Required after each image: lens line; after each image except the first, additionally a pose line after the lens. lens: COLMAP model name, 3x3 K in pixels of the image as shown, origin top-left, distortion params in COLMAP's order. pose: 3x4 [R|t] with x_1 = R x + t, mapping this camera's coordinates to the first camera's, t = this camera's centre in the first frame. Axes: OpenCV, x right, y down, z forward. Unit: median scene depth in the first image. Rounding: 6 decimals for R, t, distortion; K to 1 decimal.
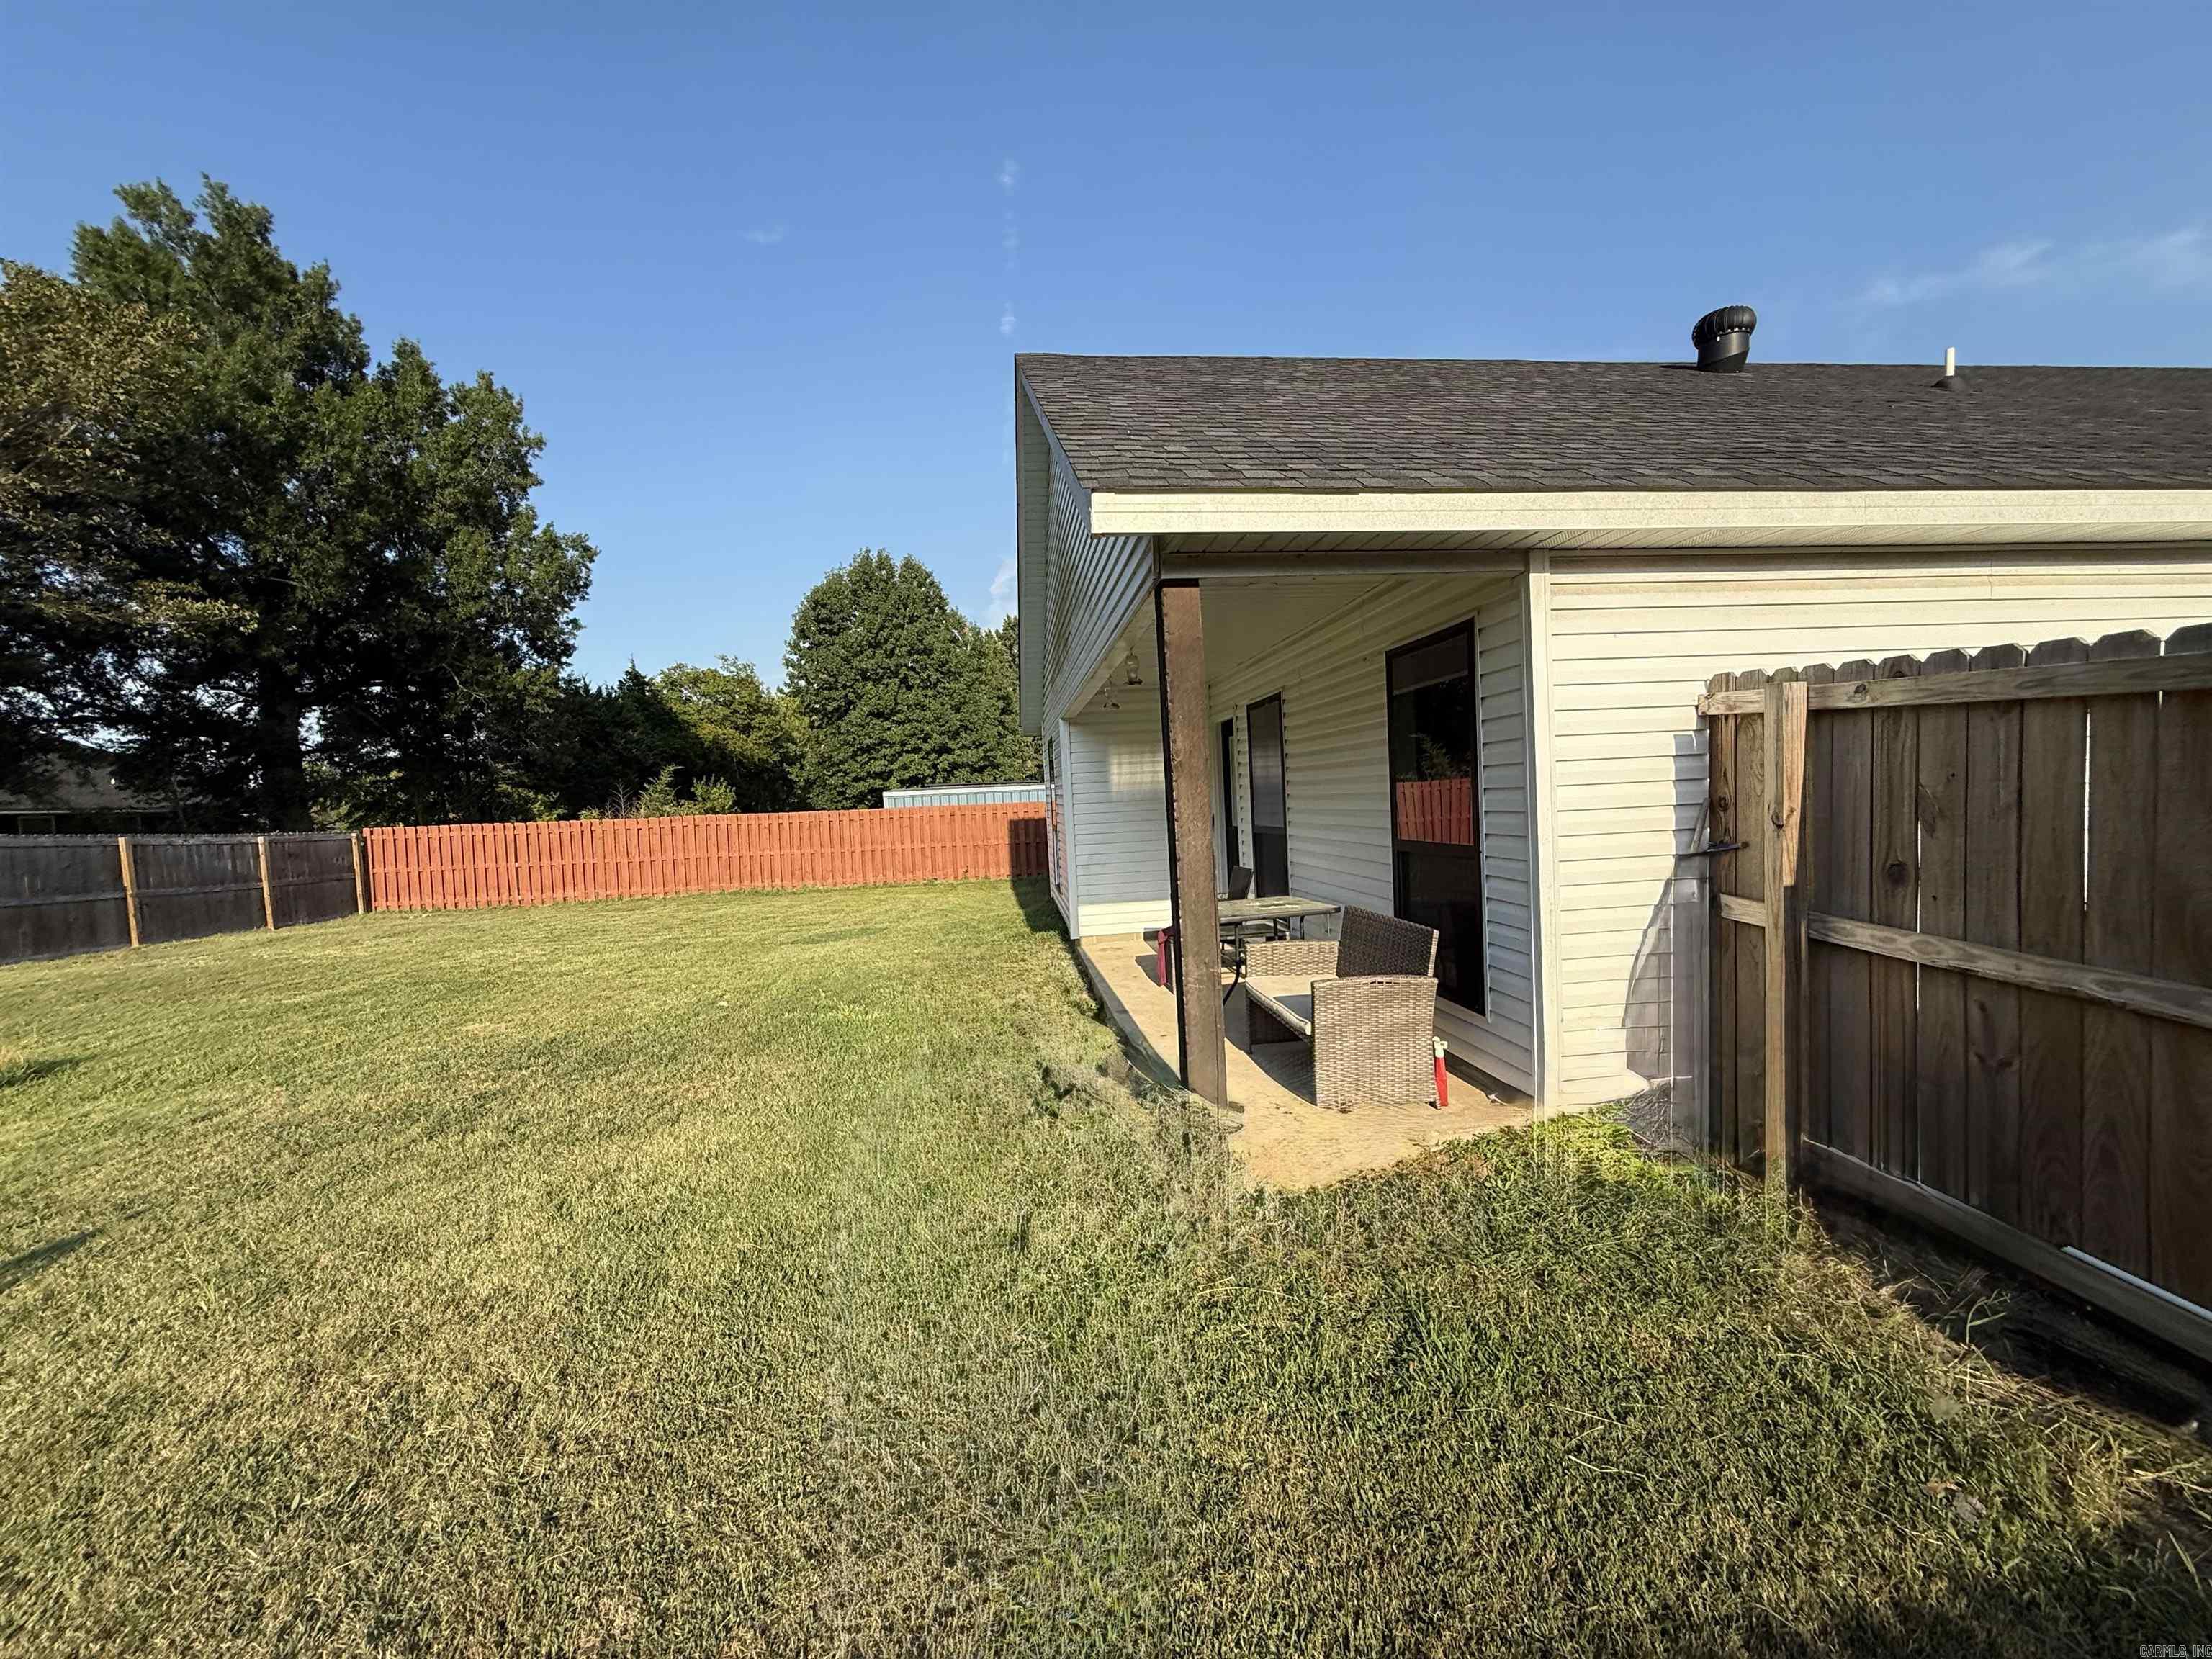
lens RADIAL K [[884.3, 0, 1107.8], [0, 884.3, 834.1], [0, 0, 1]] dist [0.000062, 0.000358]
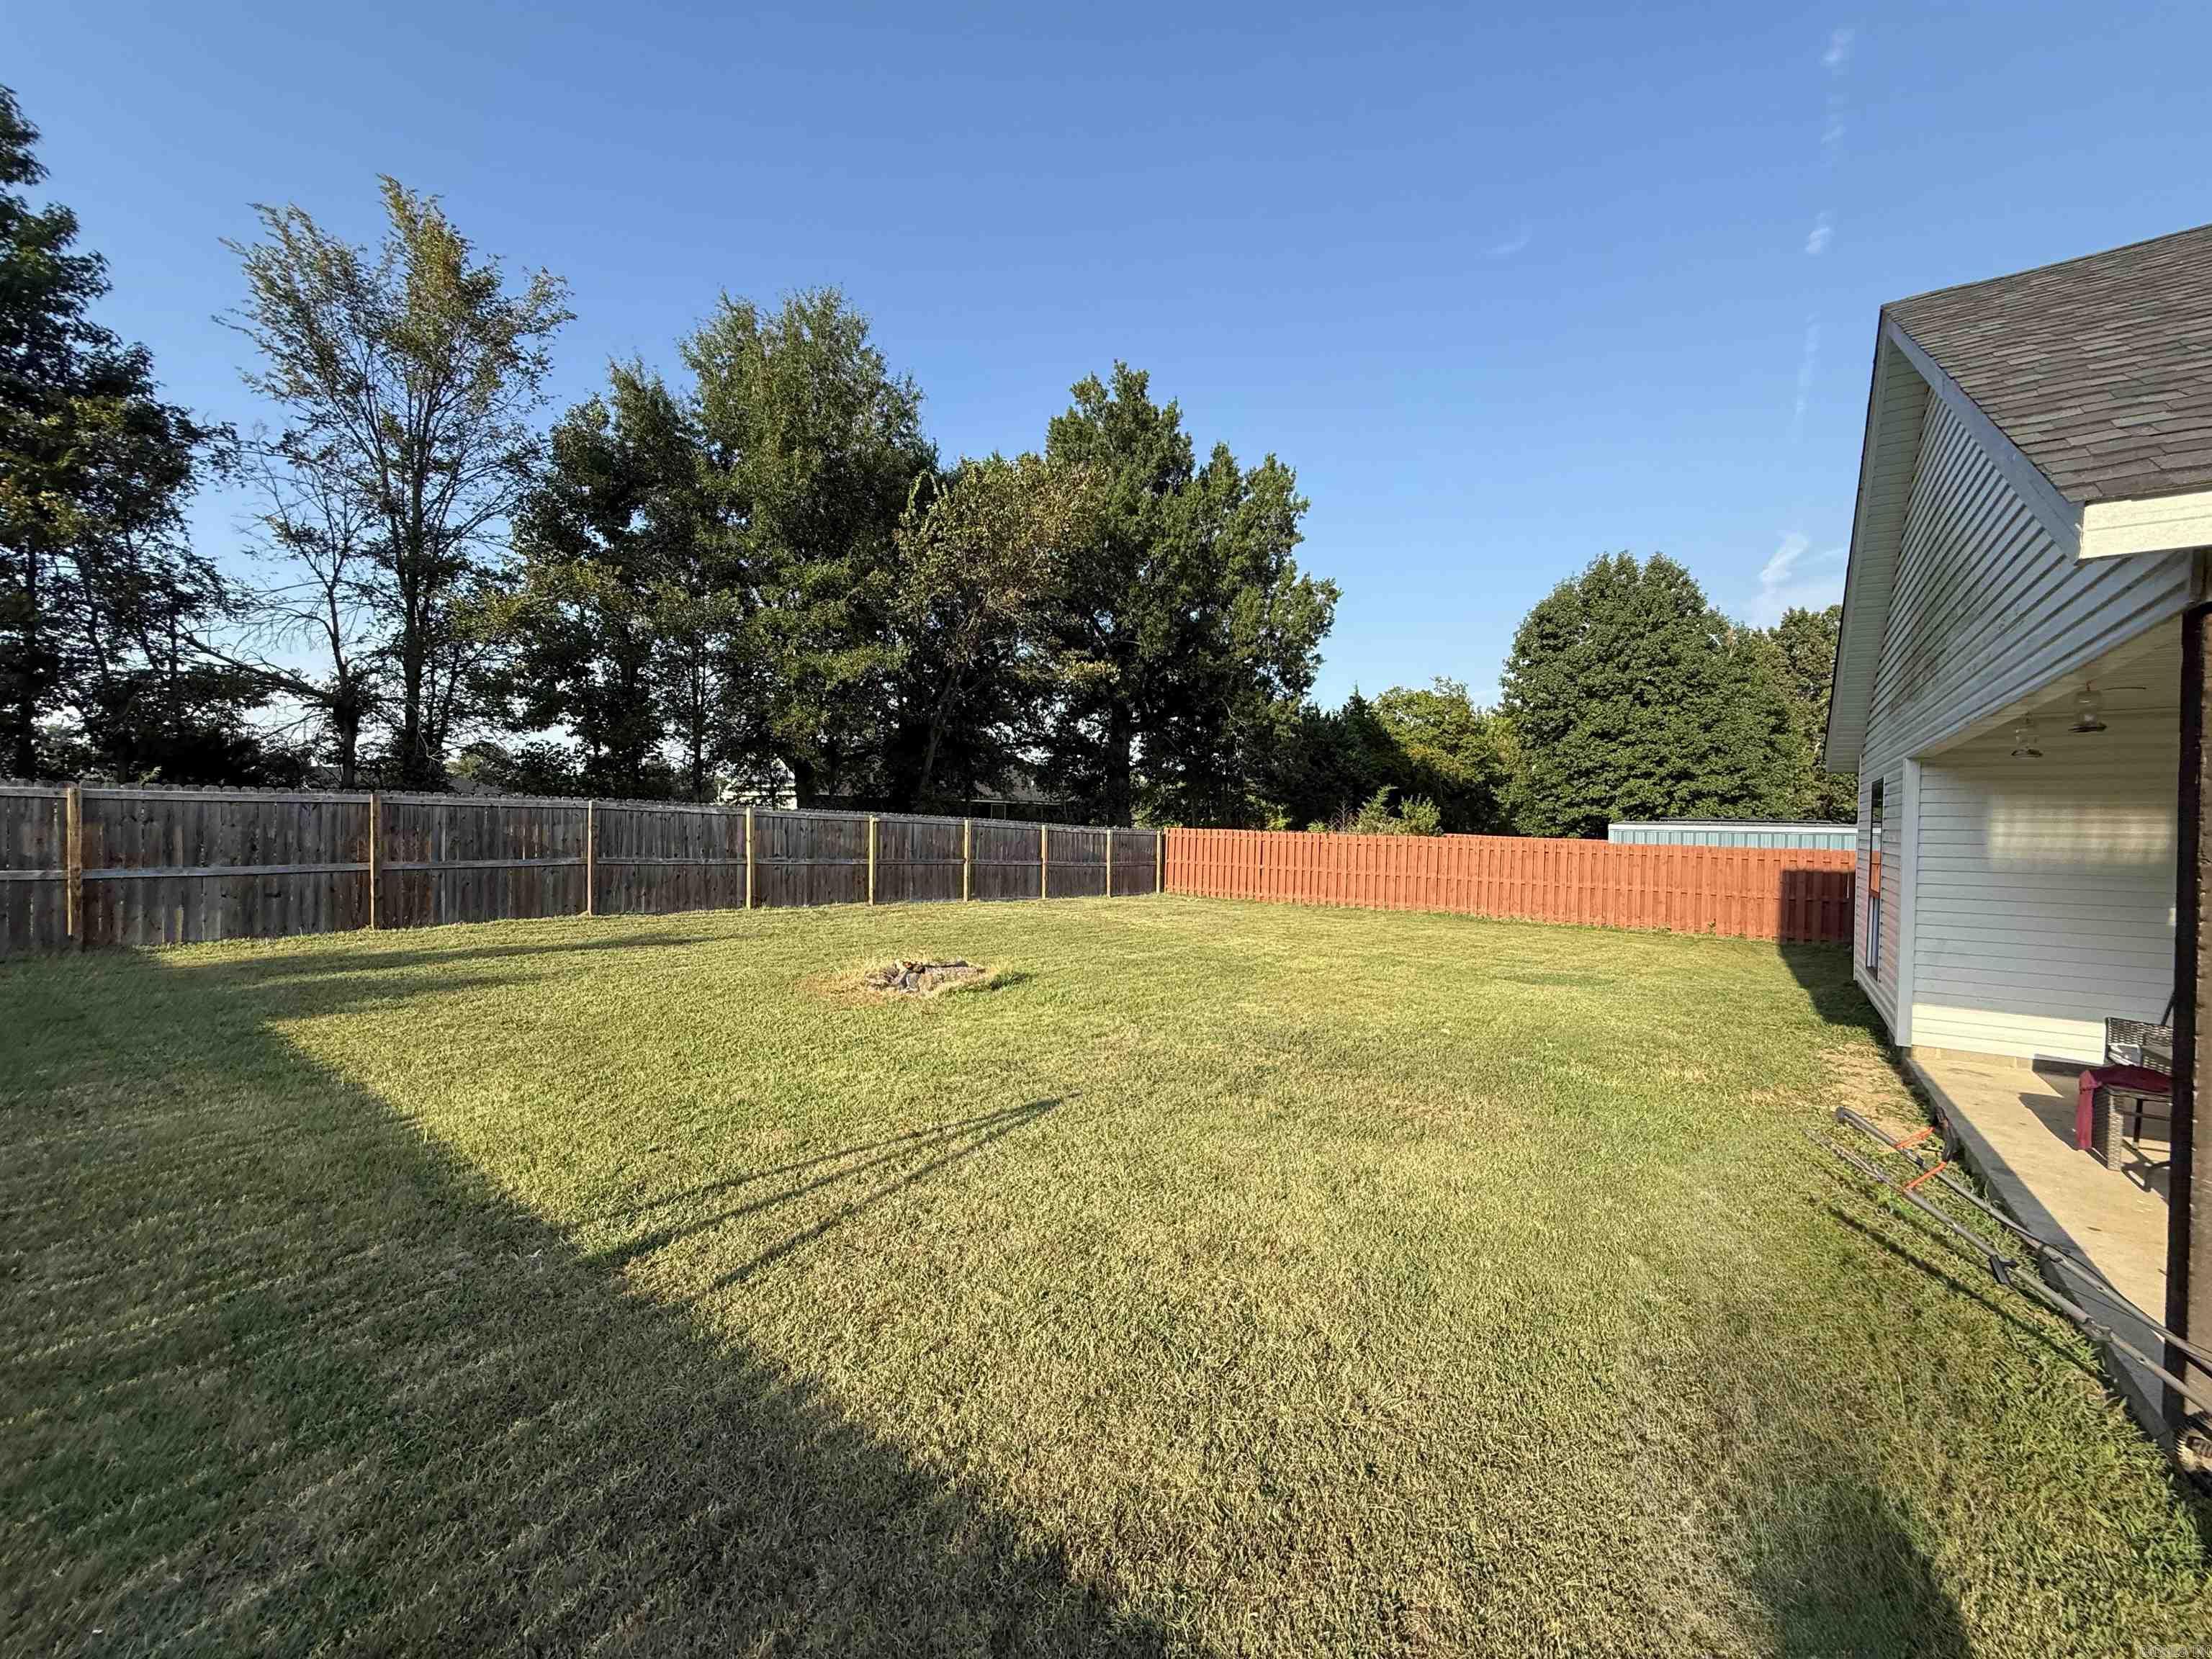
lens RADIAL K [[884.3, 0, 1099.9], [0, 884.3, 834.6], [0, 0, 1]] dist [0.000062, 0.000358]
pose [[0.725857, 0.072189, -0.684047, -0.017619], [-0.084821, 0.996281, 0.015135, -0.009119], [0.682596, 0.047035, 0.729280, -0.020975]]
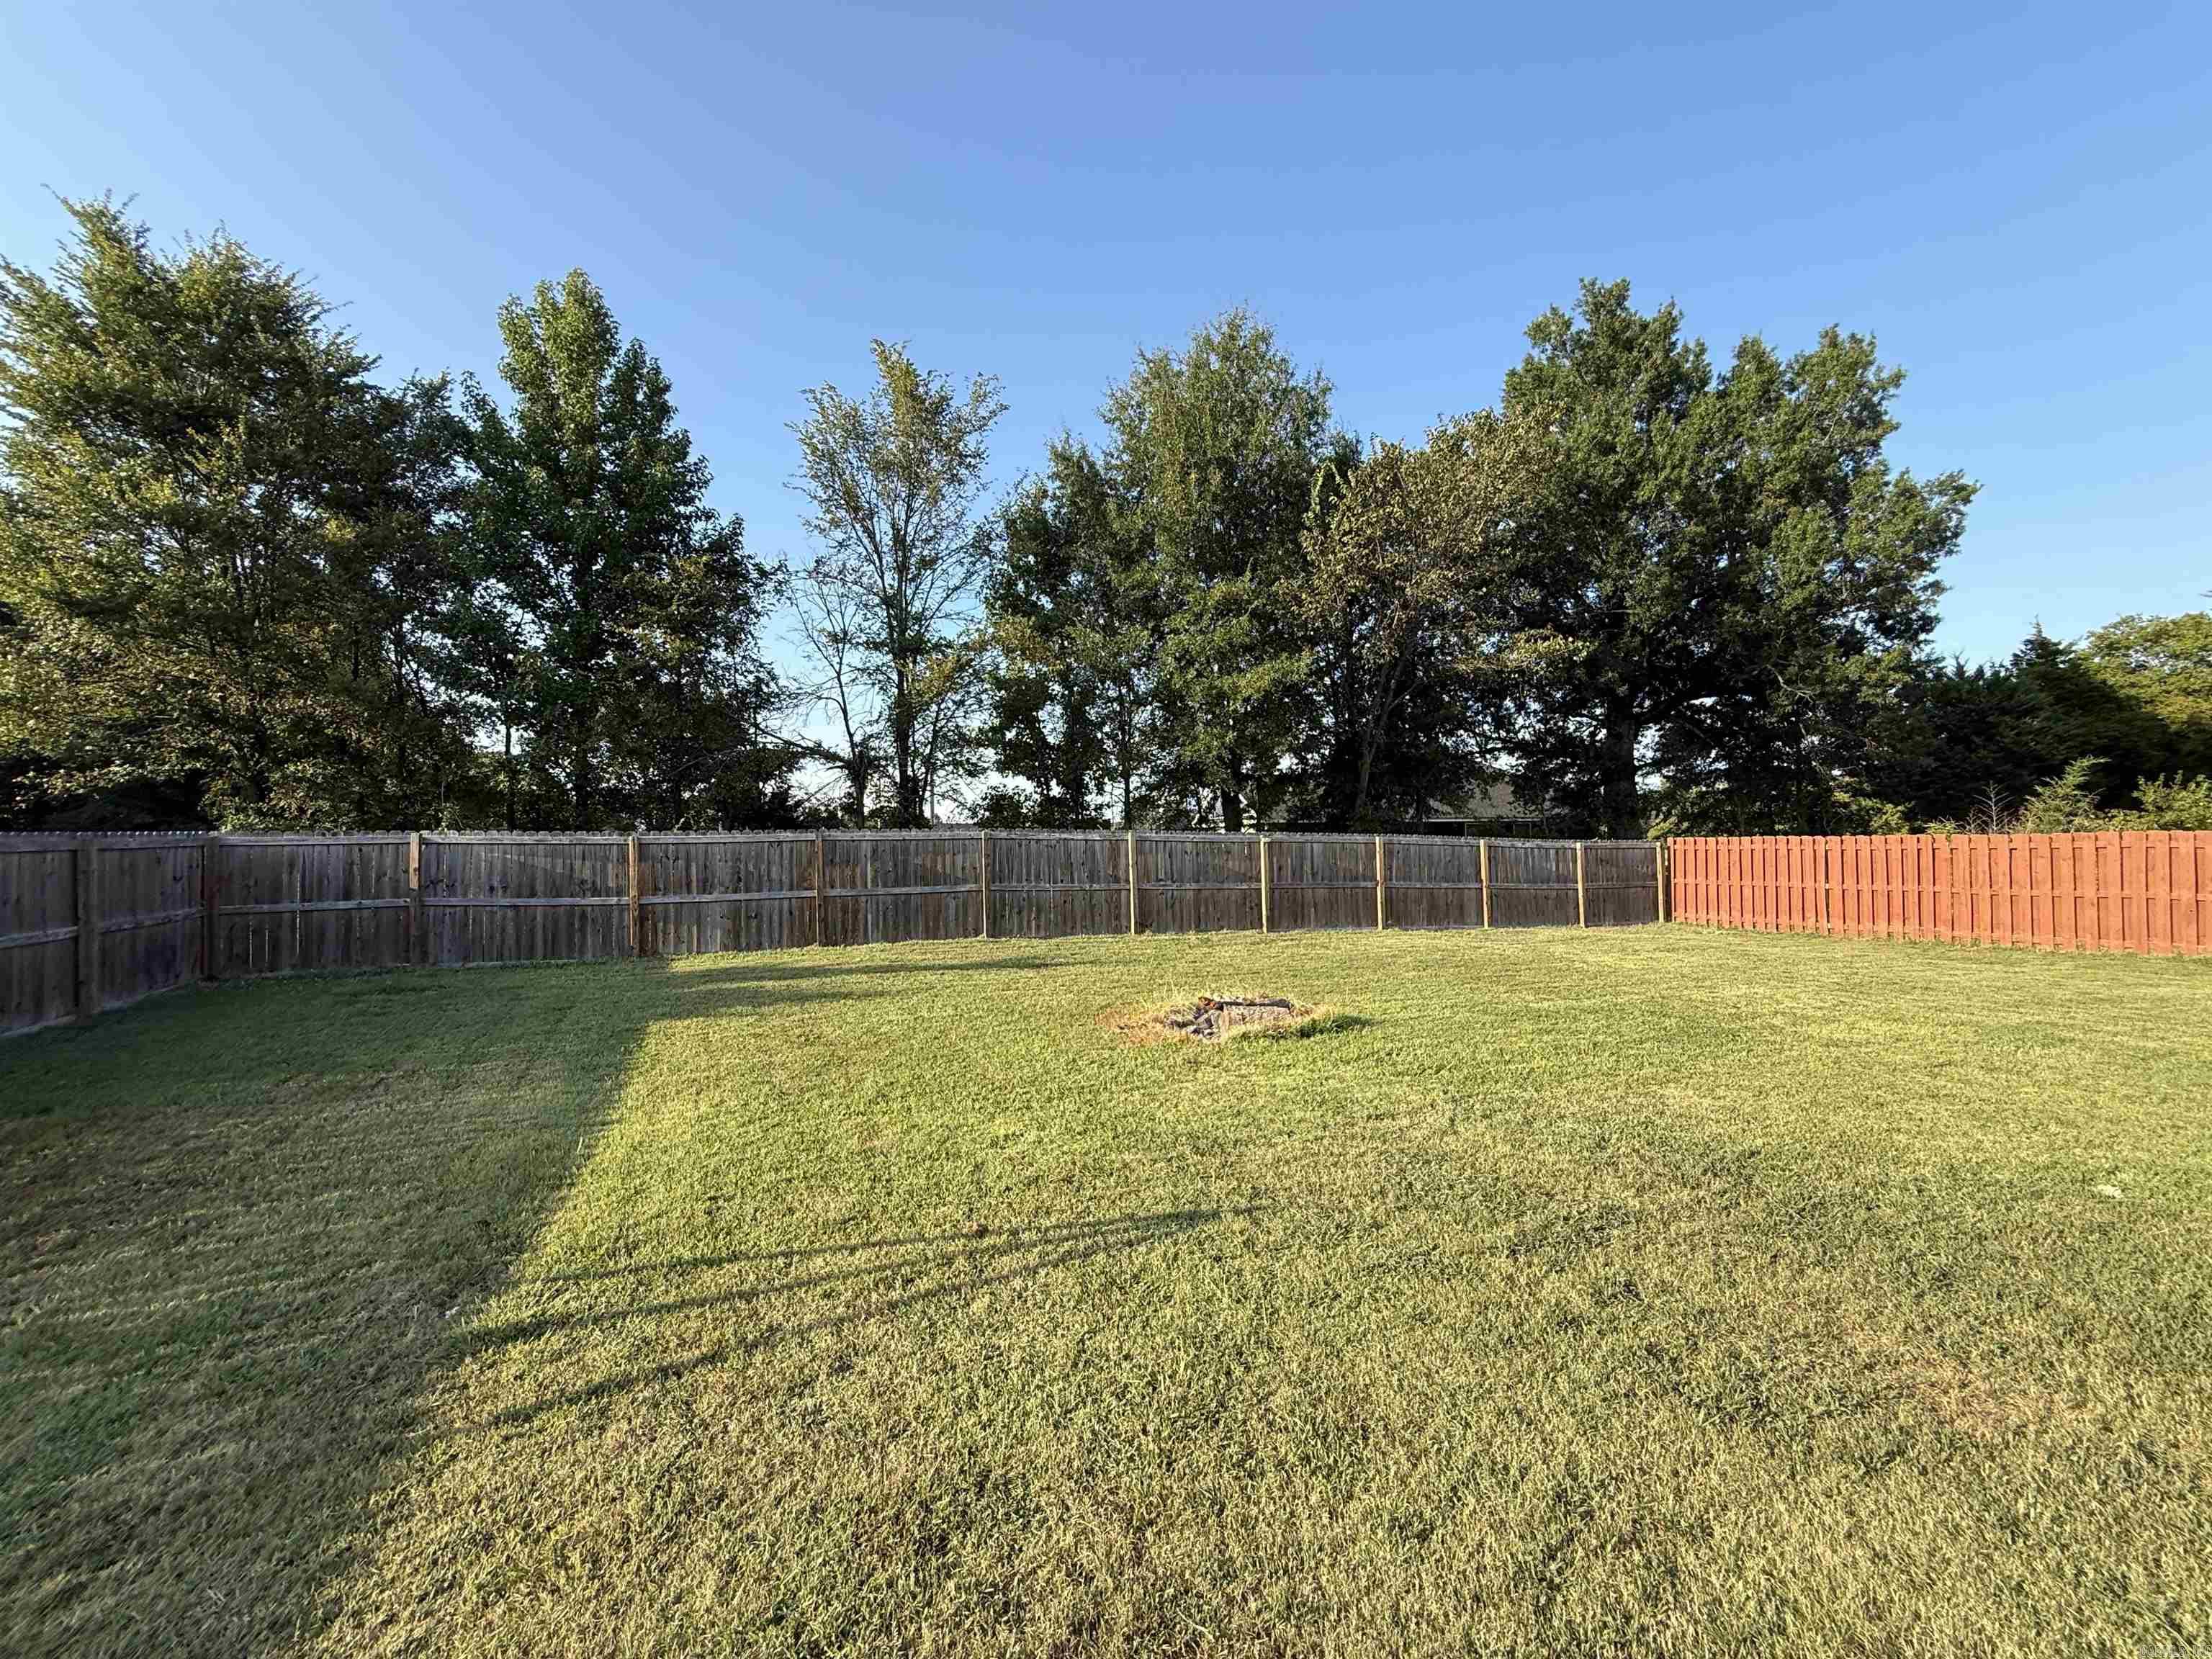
lens RADIAL K [[884.3, 0, 1101.2], [0, 884.3, 833.4], [0, 0, 1]] dist [0.000062, 0.000358]
pose [[0.258376, 0.022116, -0.965791, -0.042734], [-0.036381, 0.999251, 0.013149, -0.001617], [0.965359, 0.031739, 0.258987, 0.135369]]
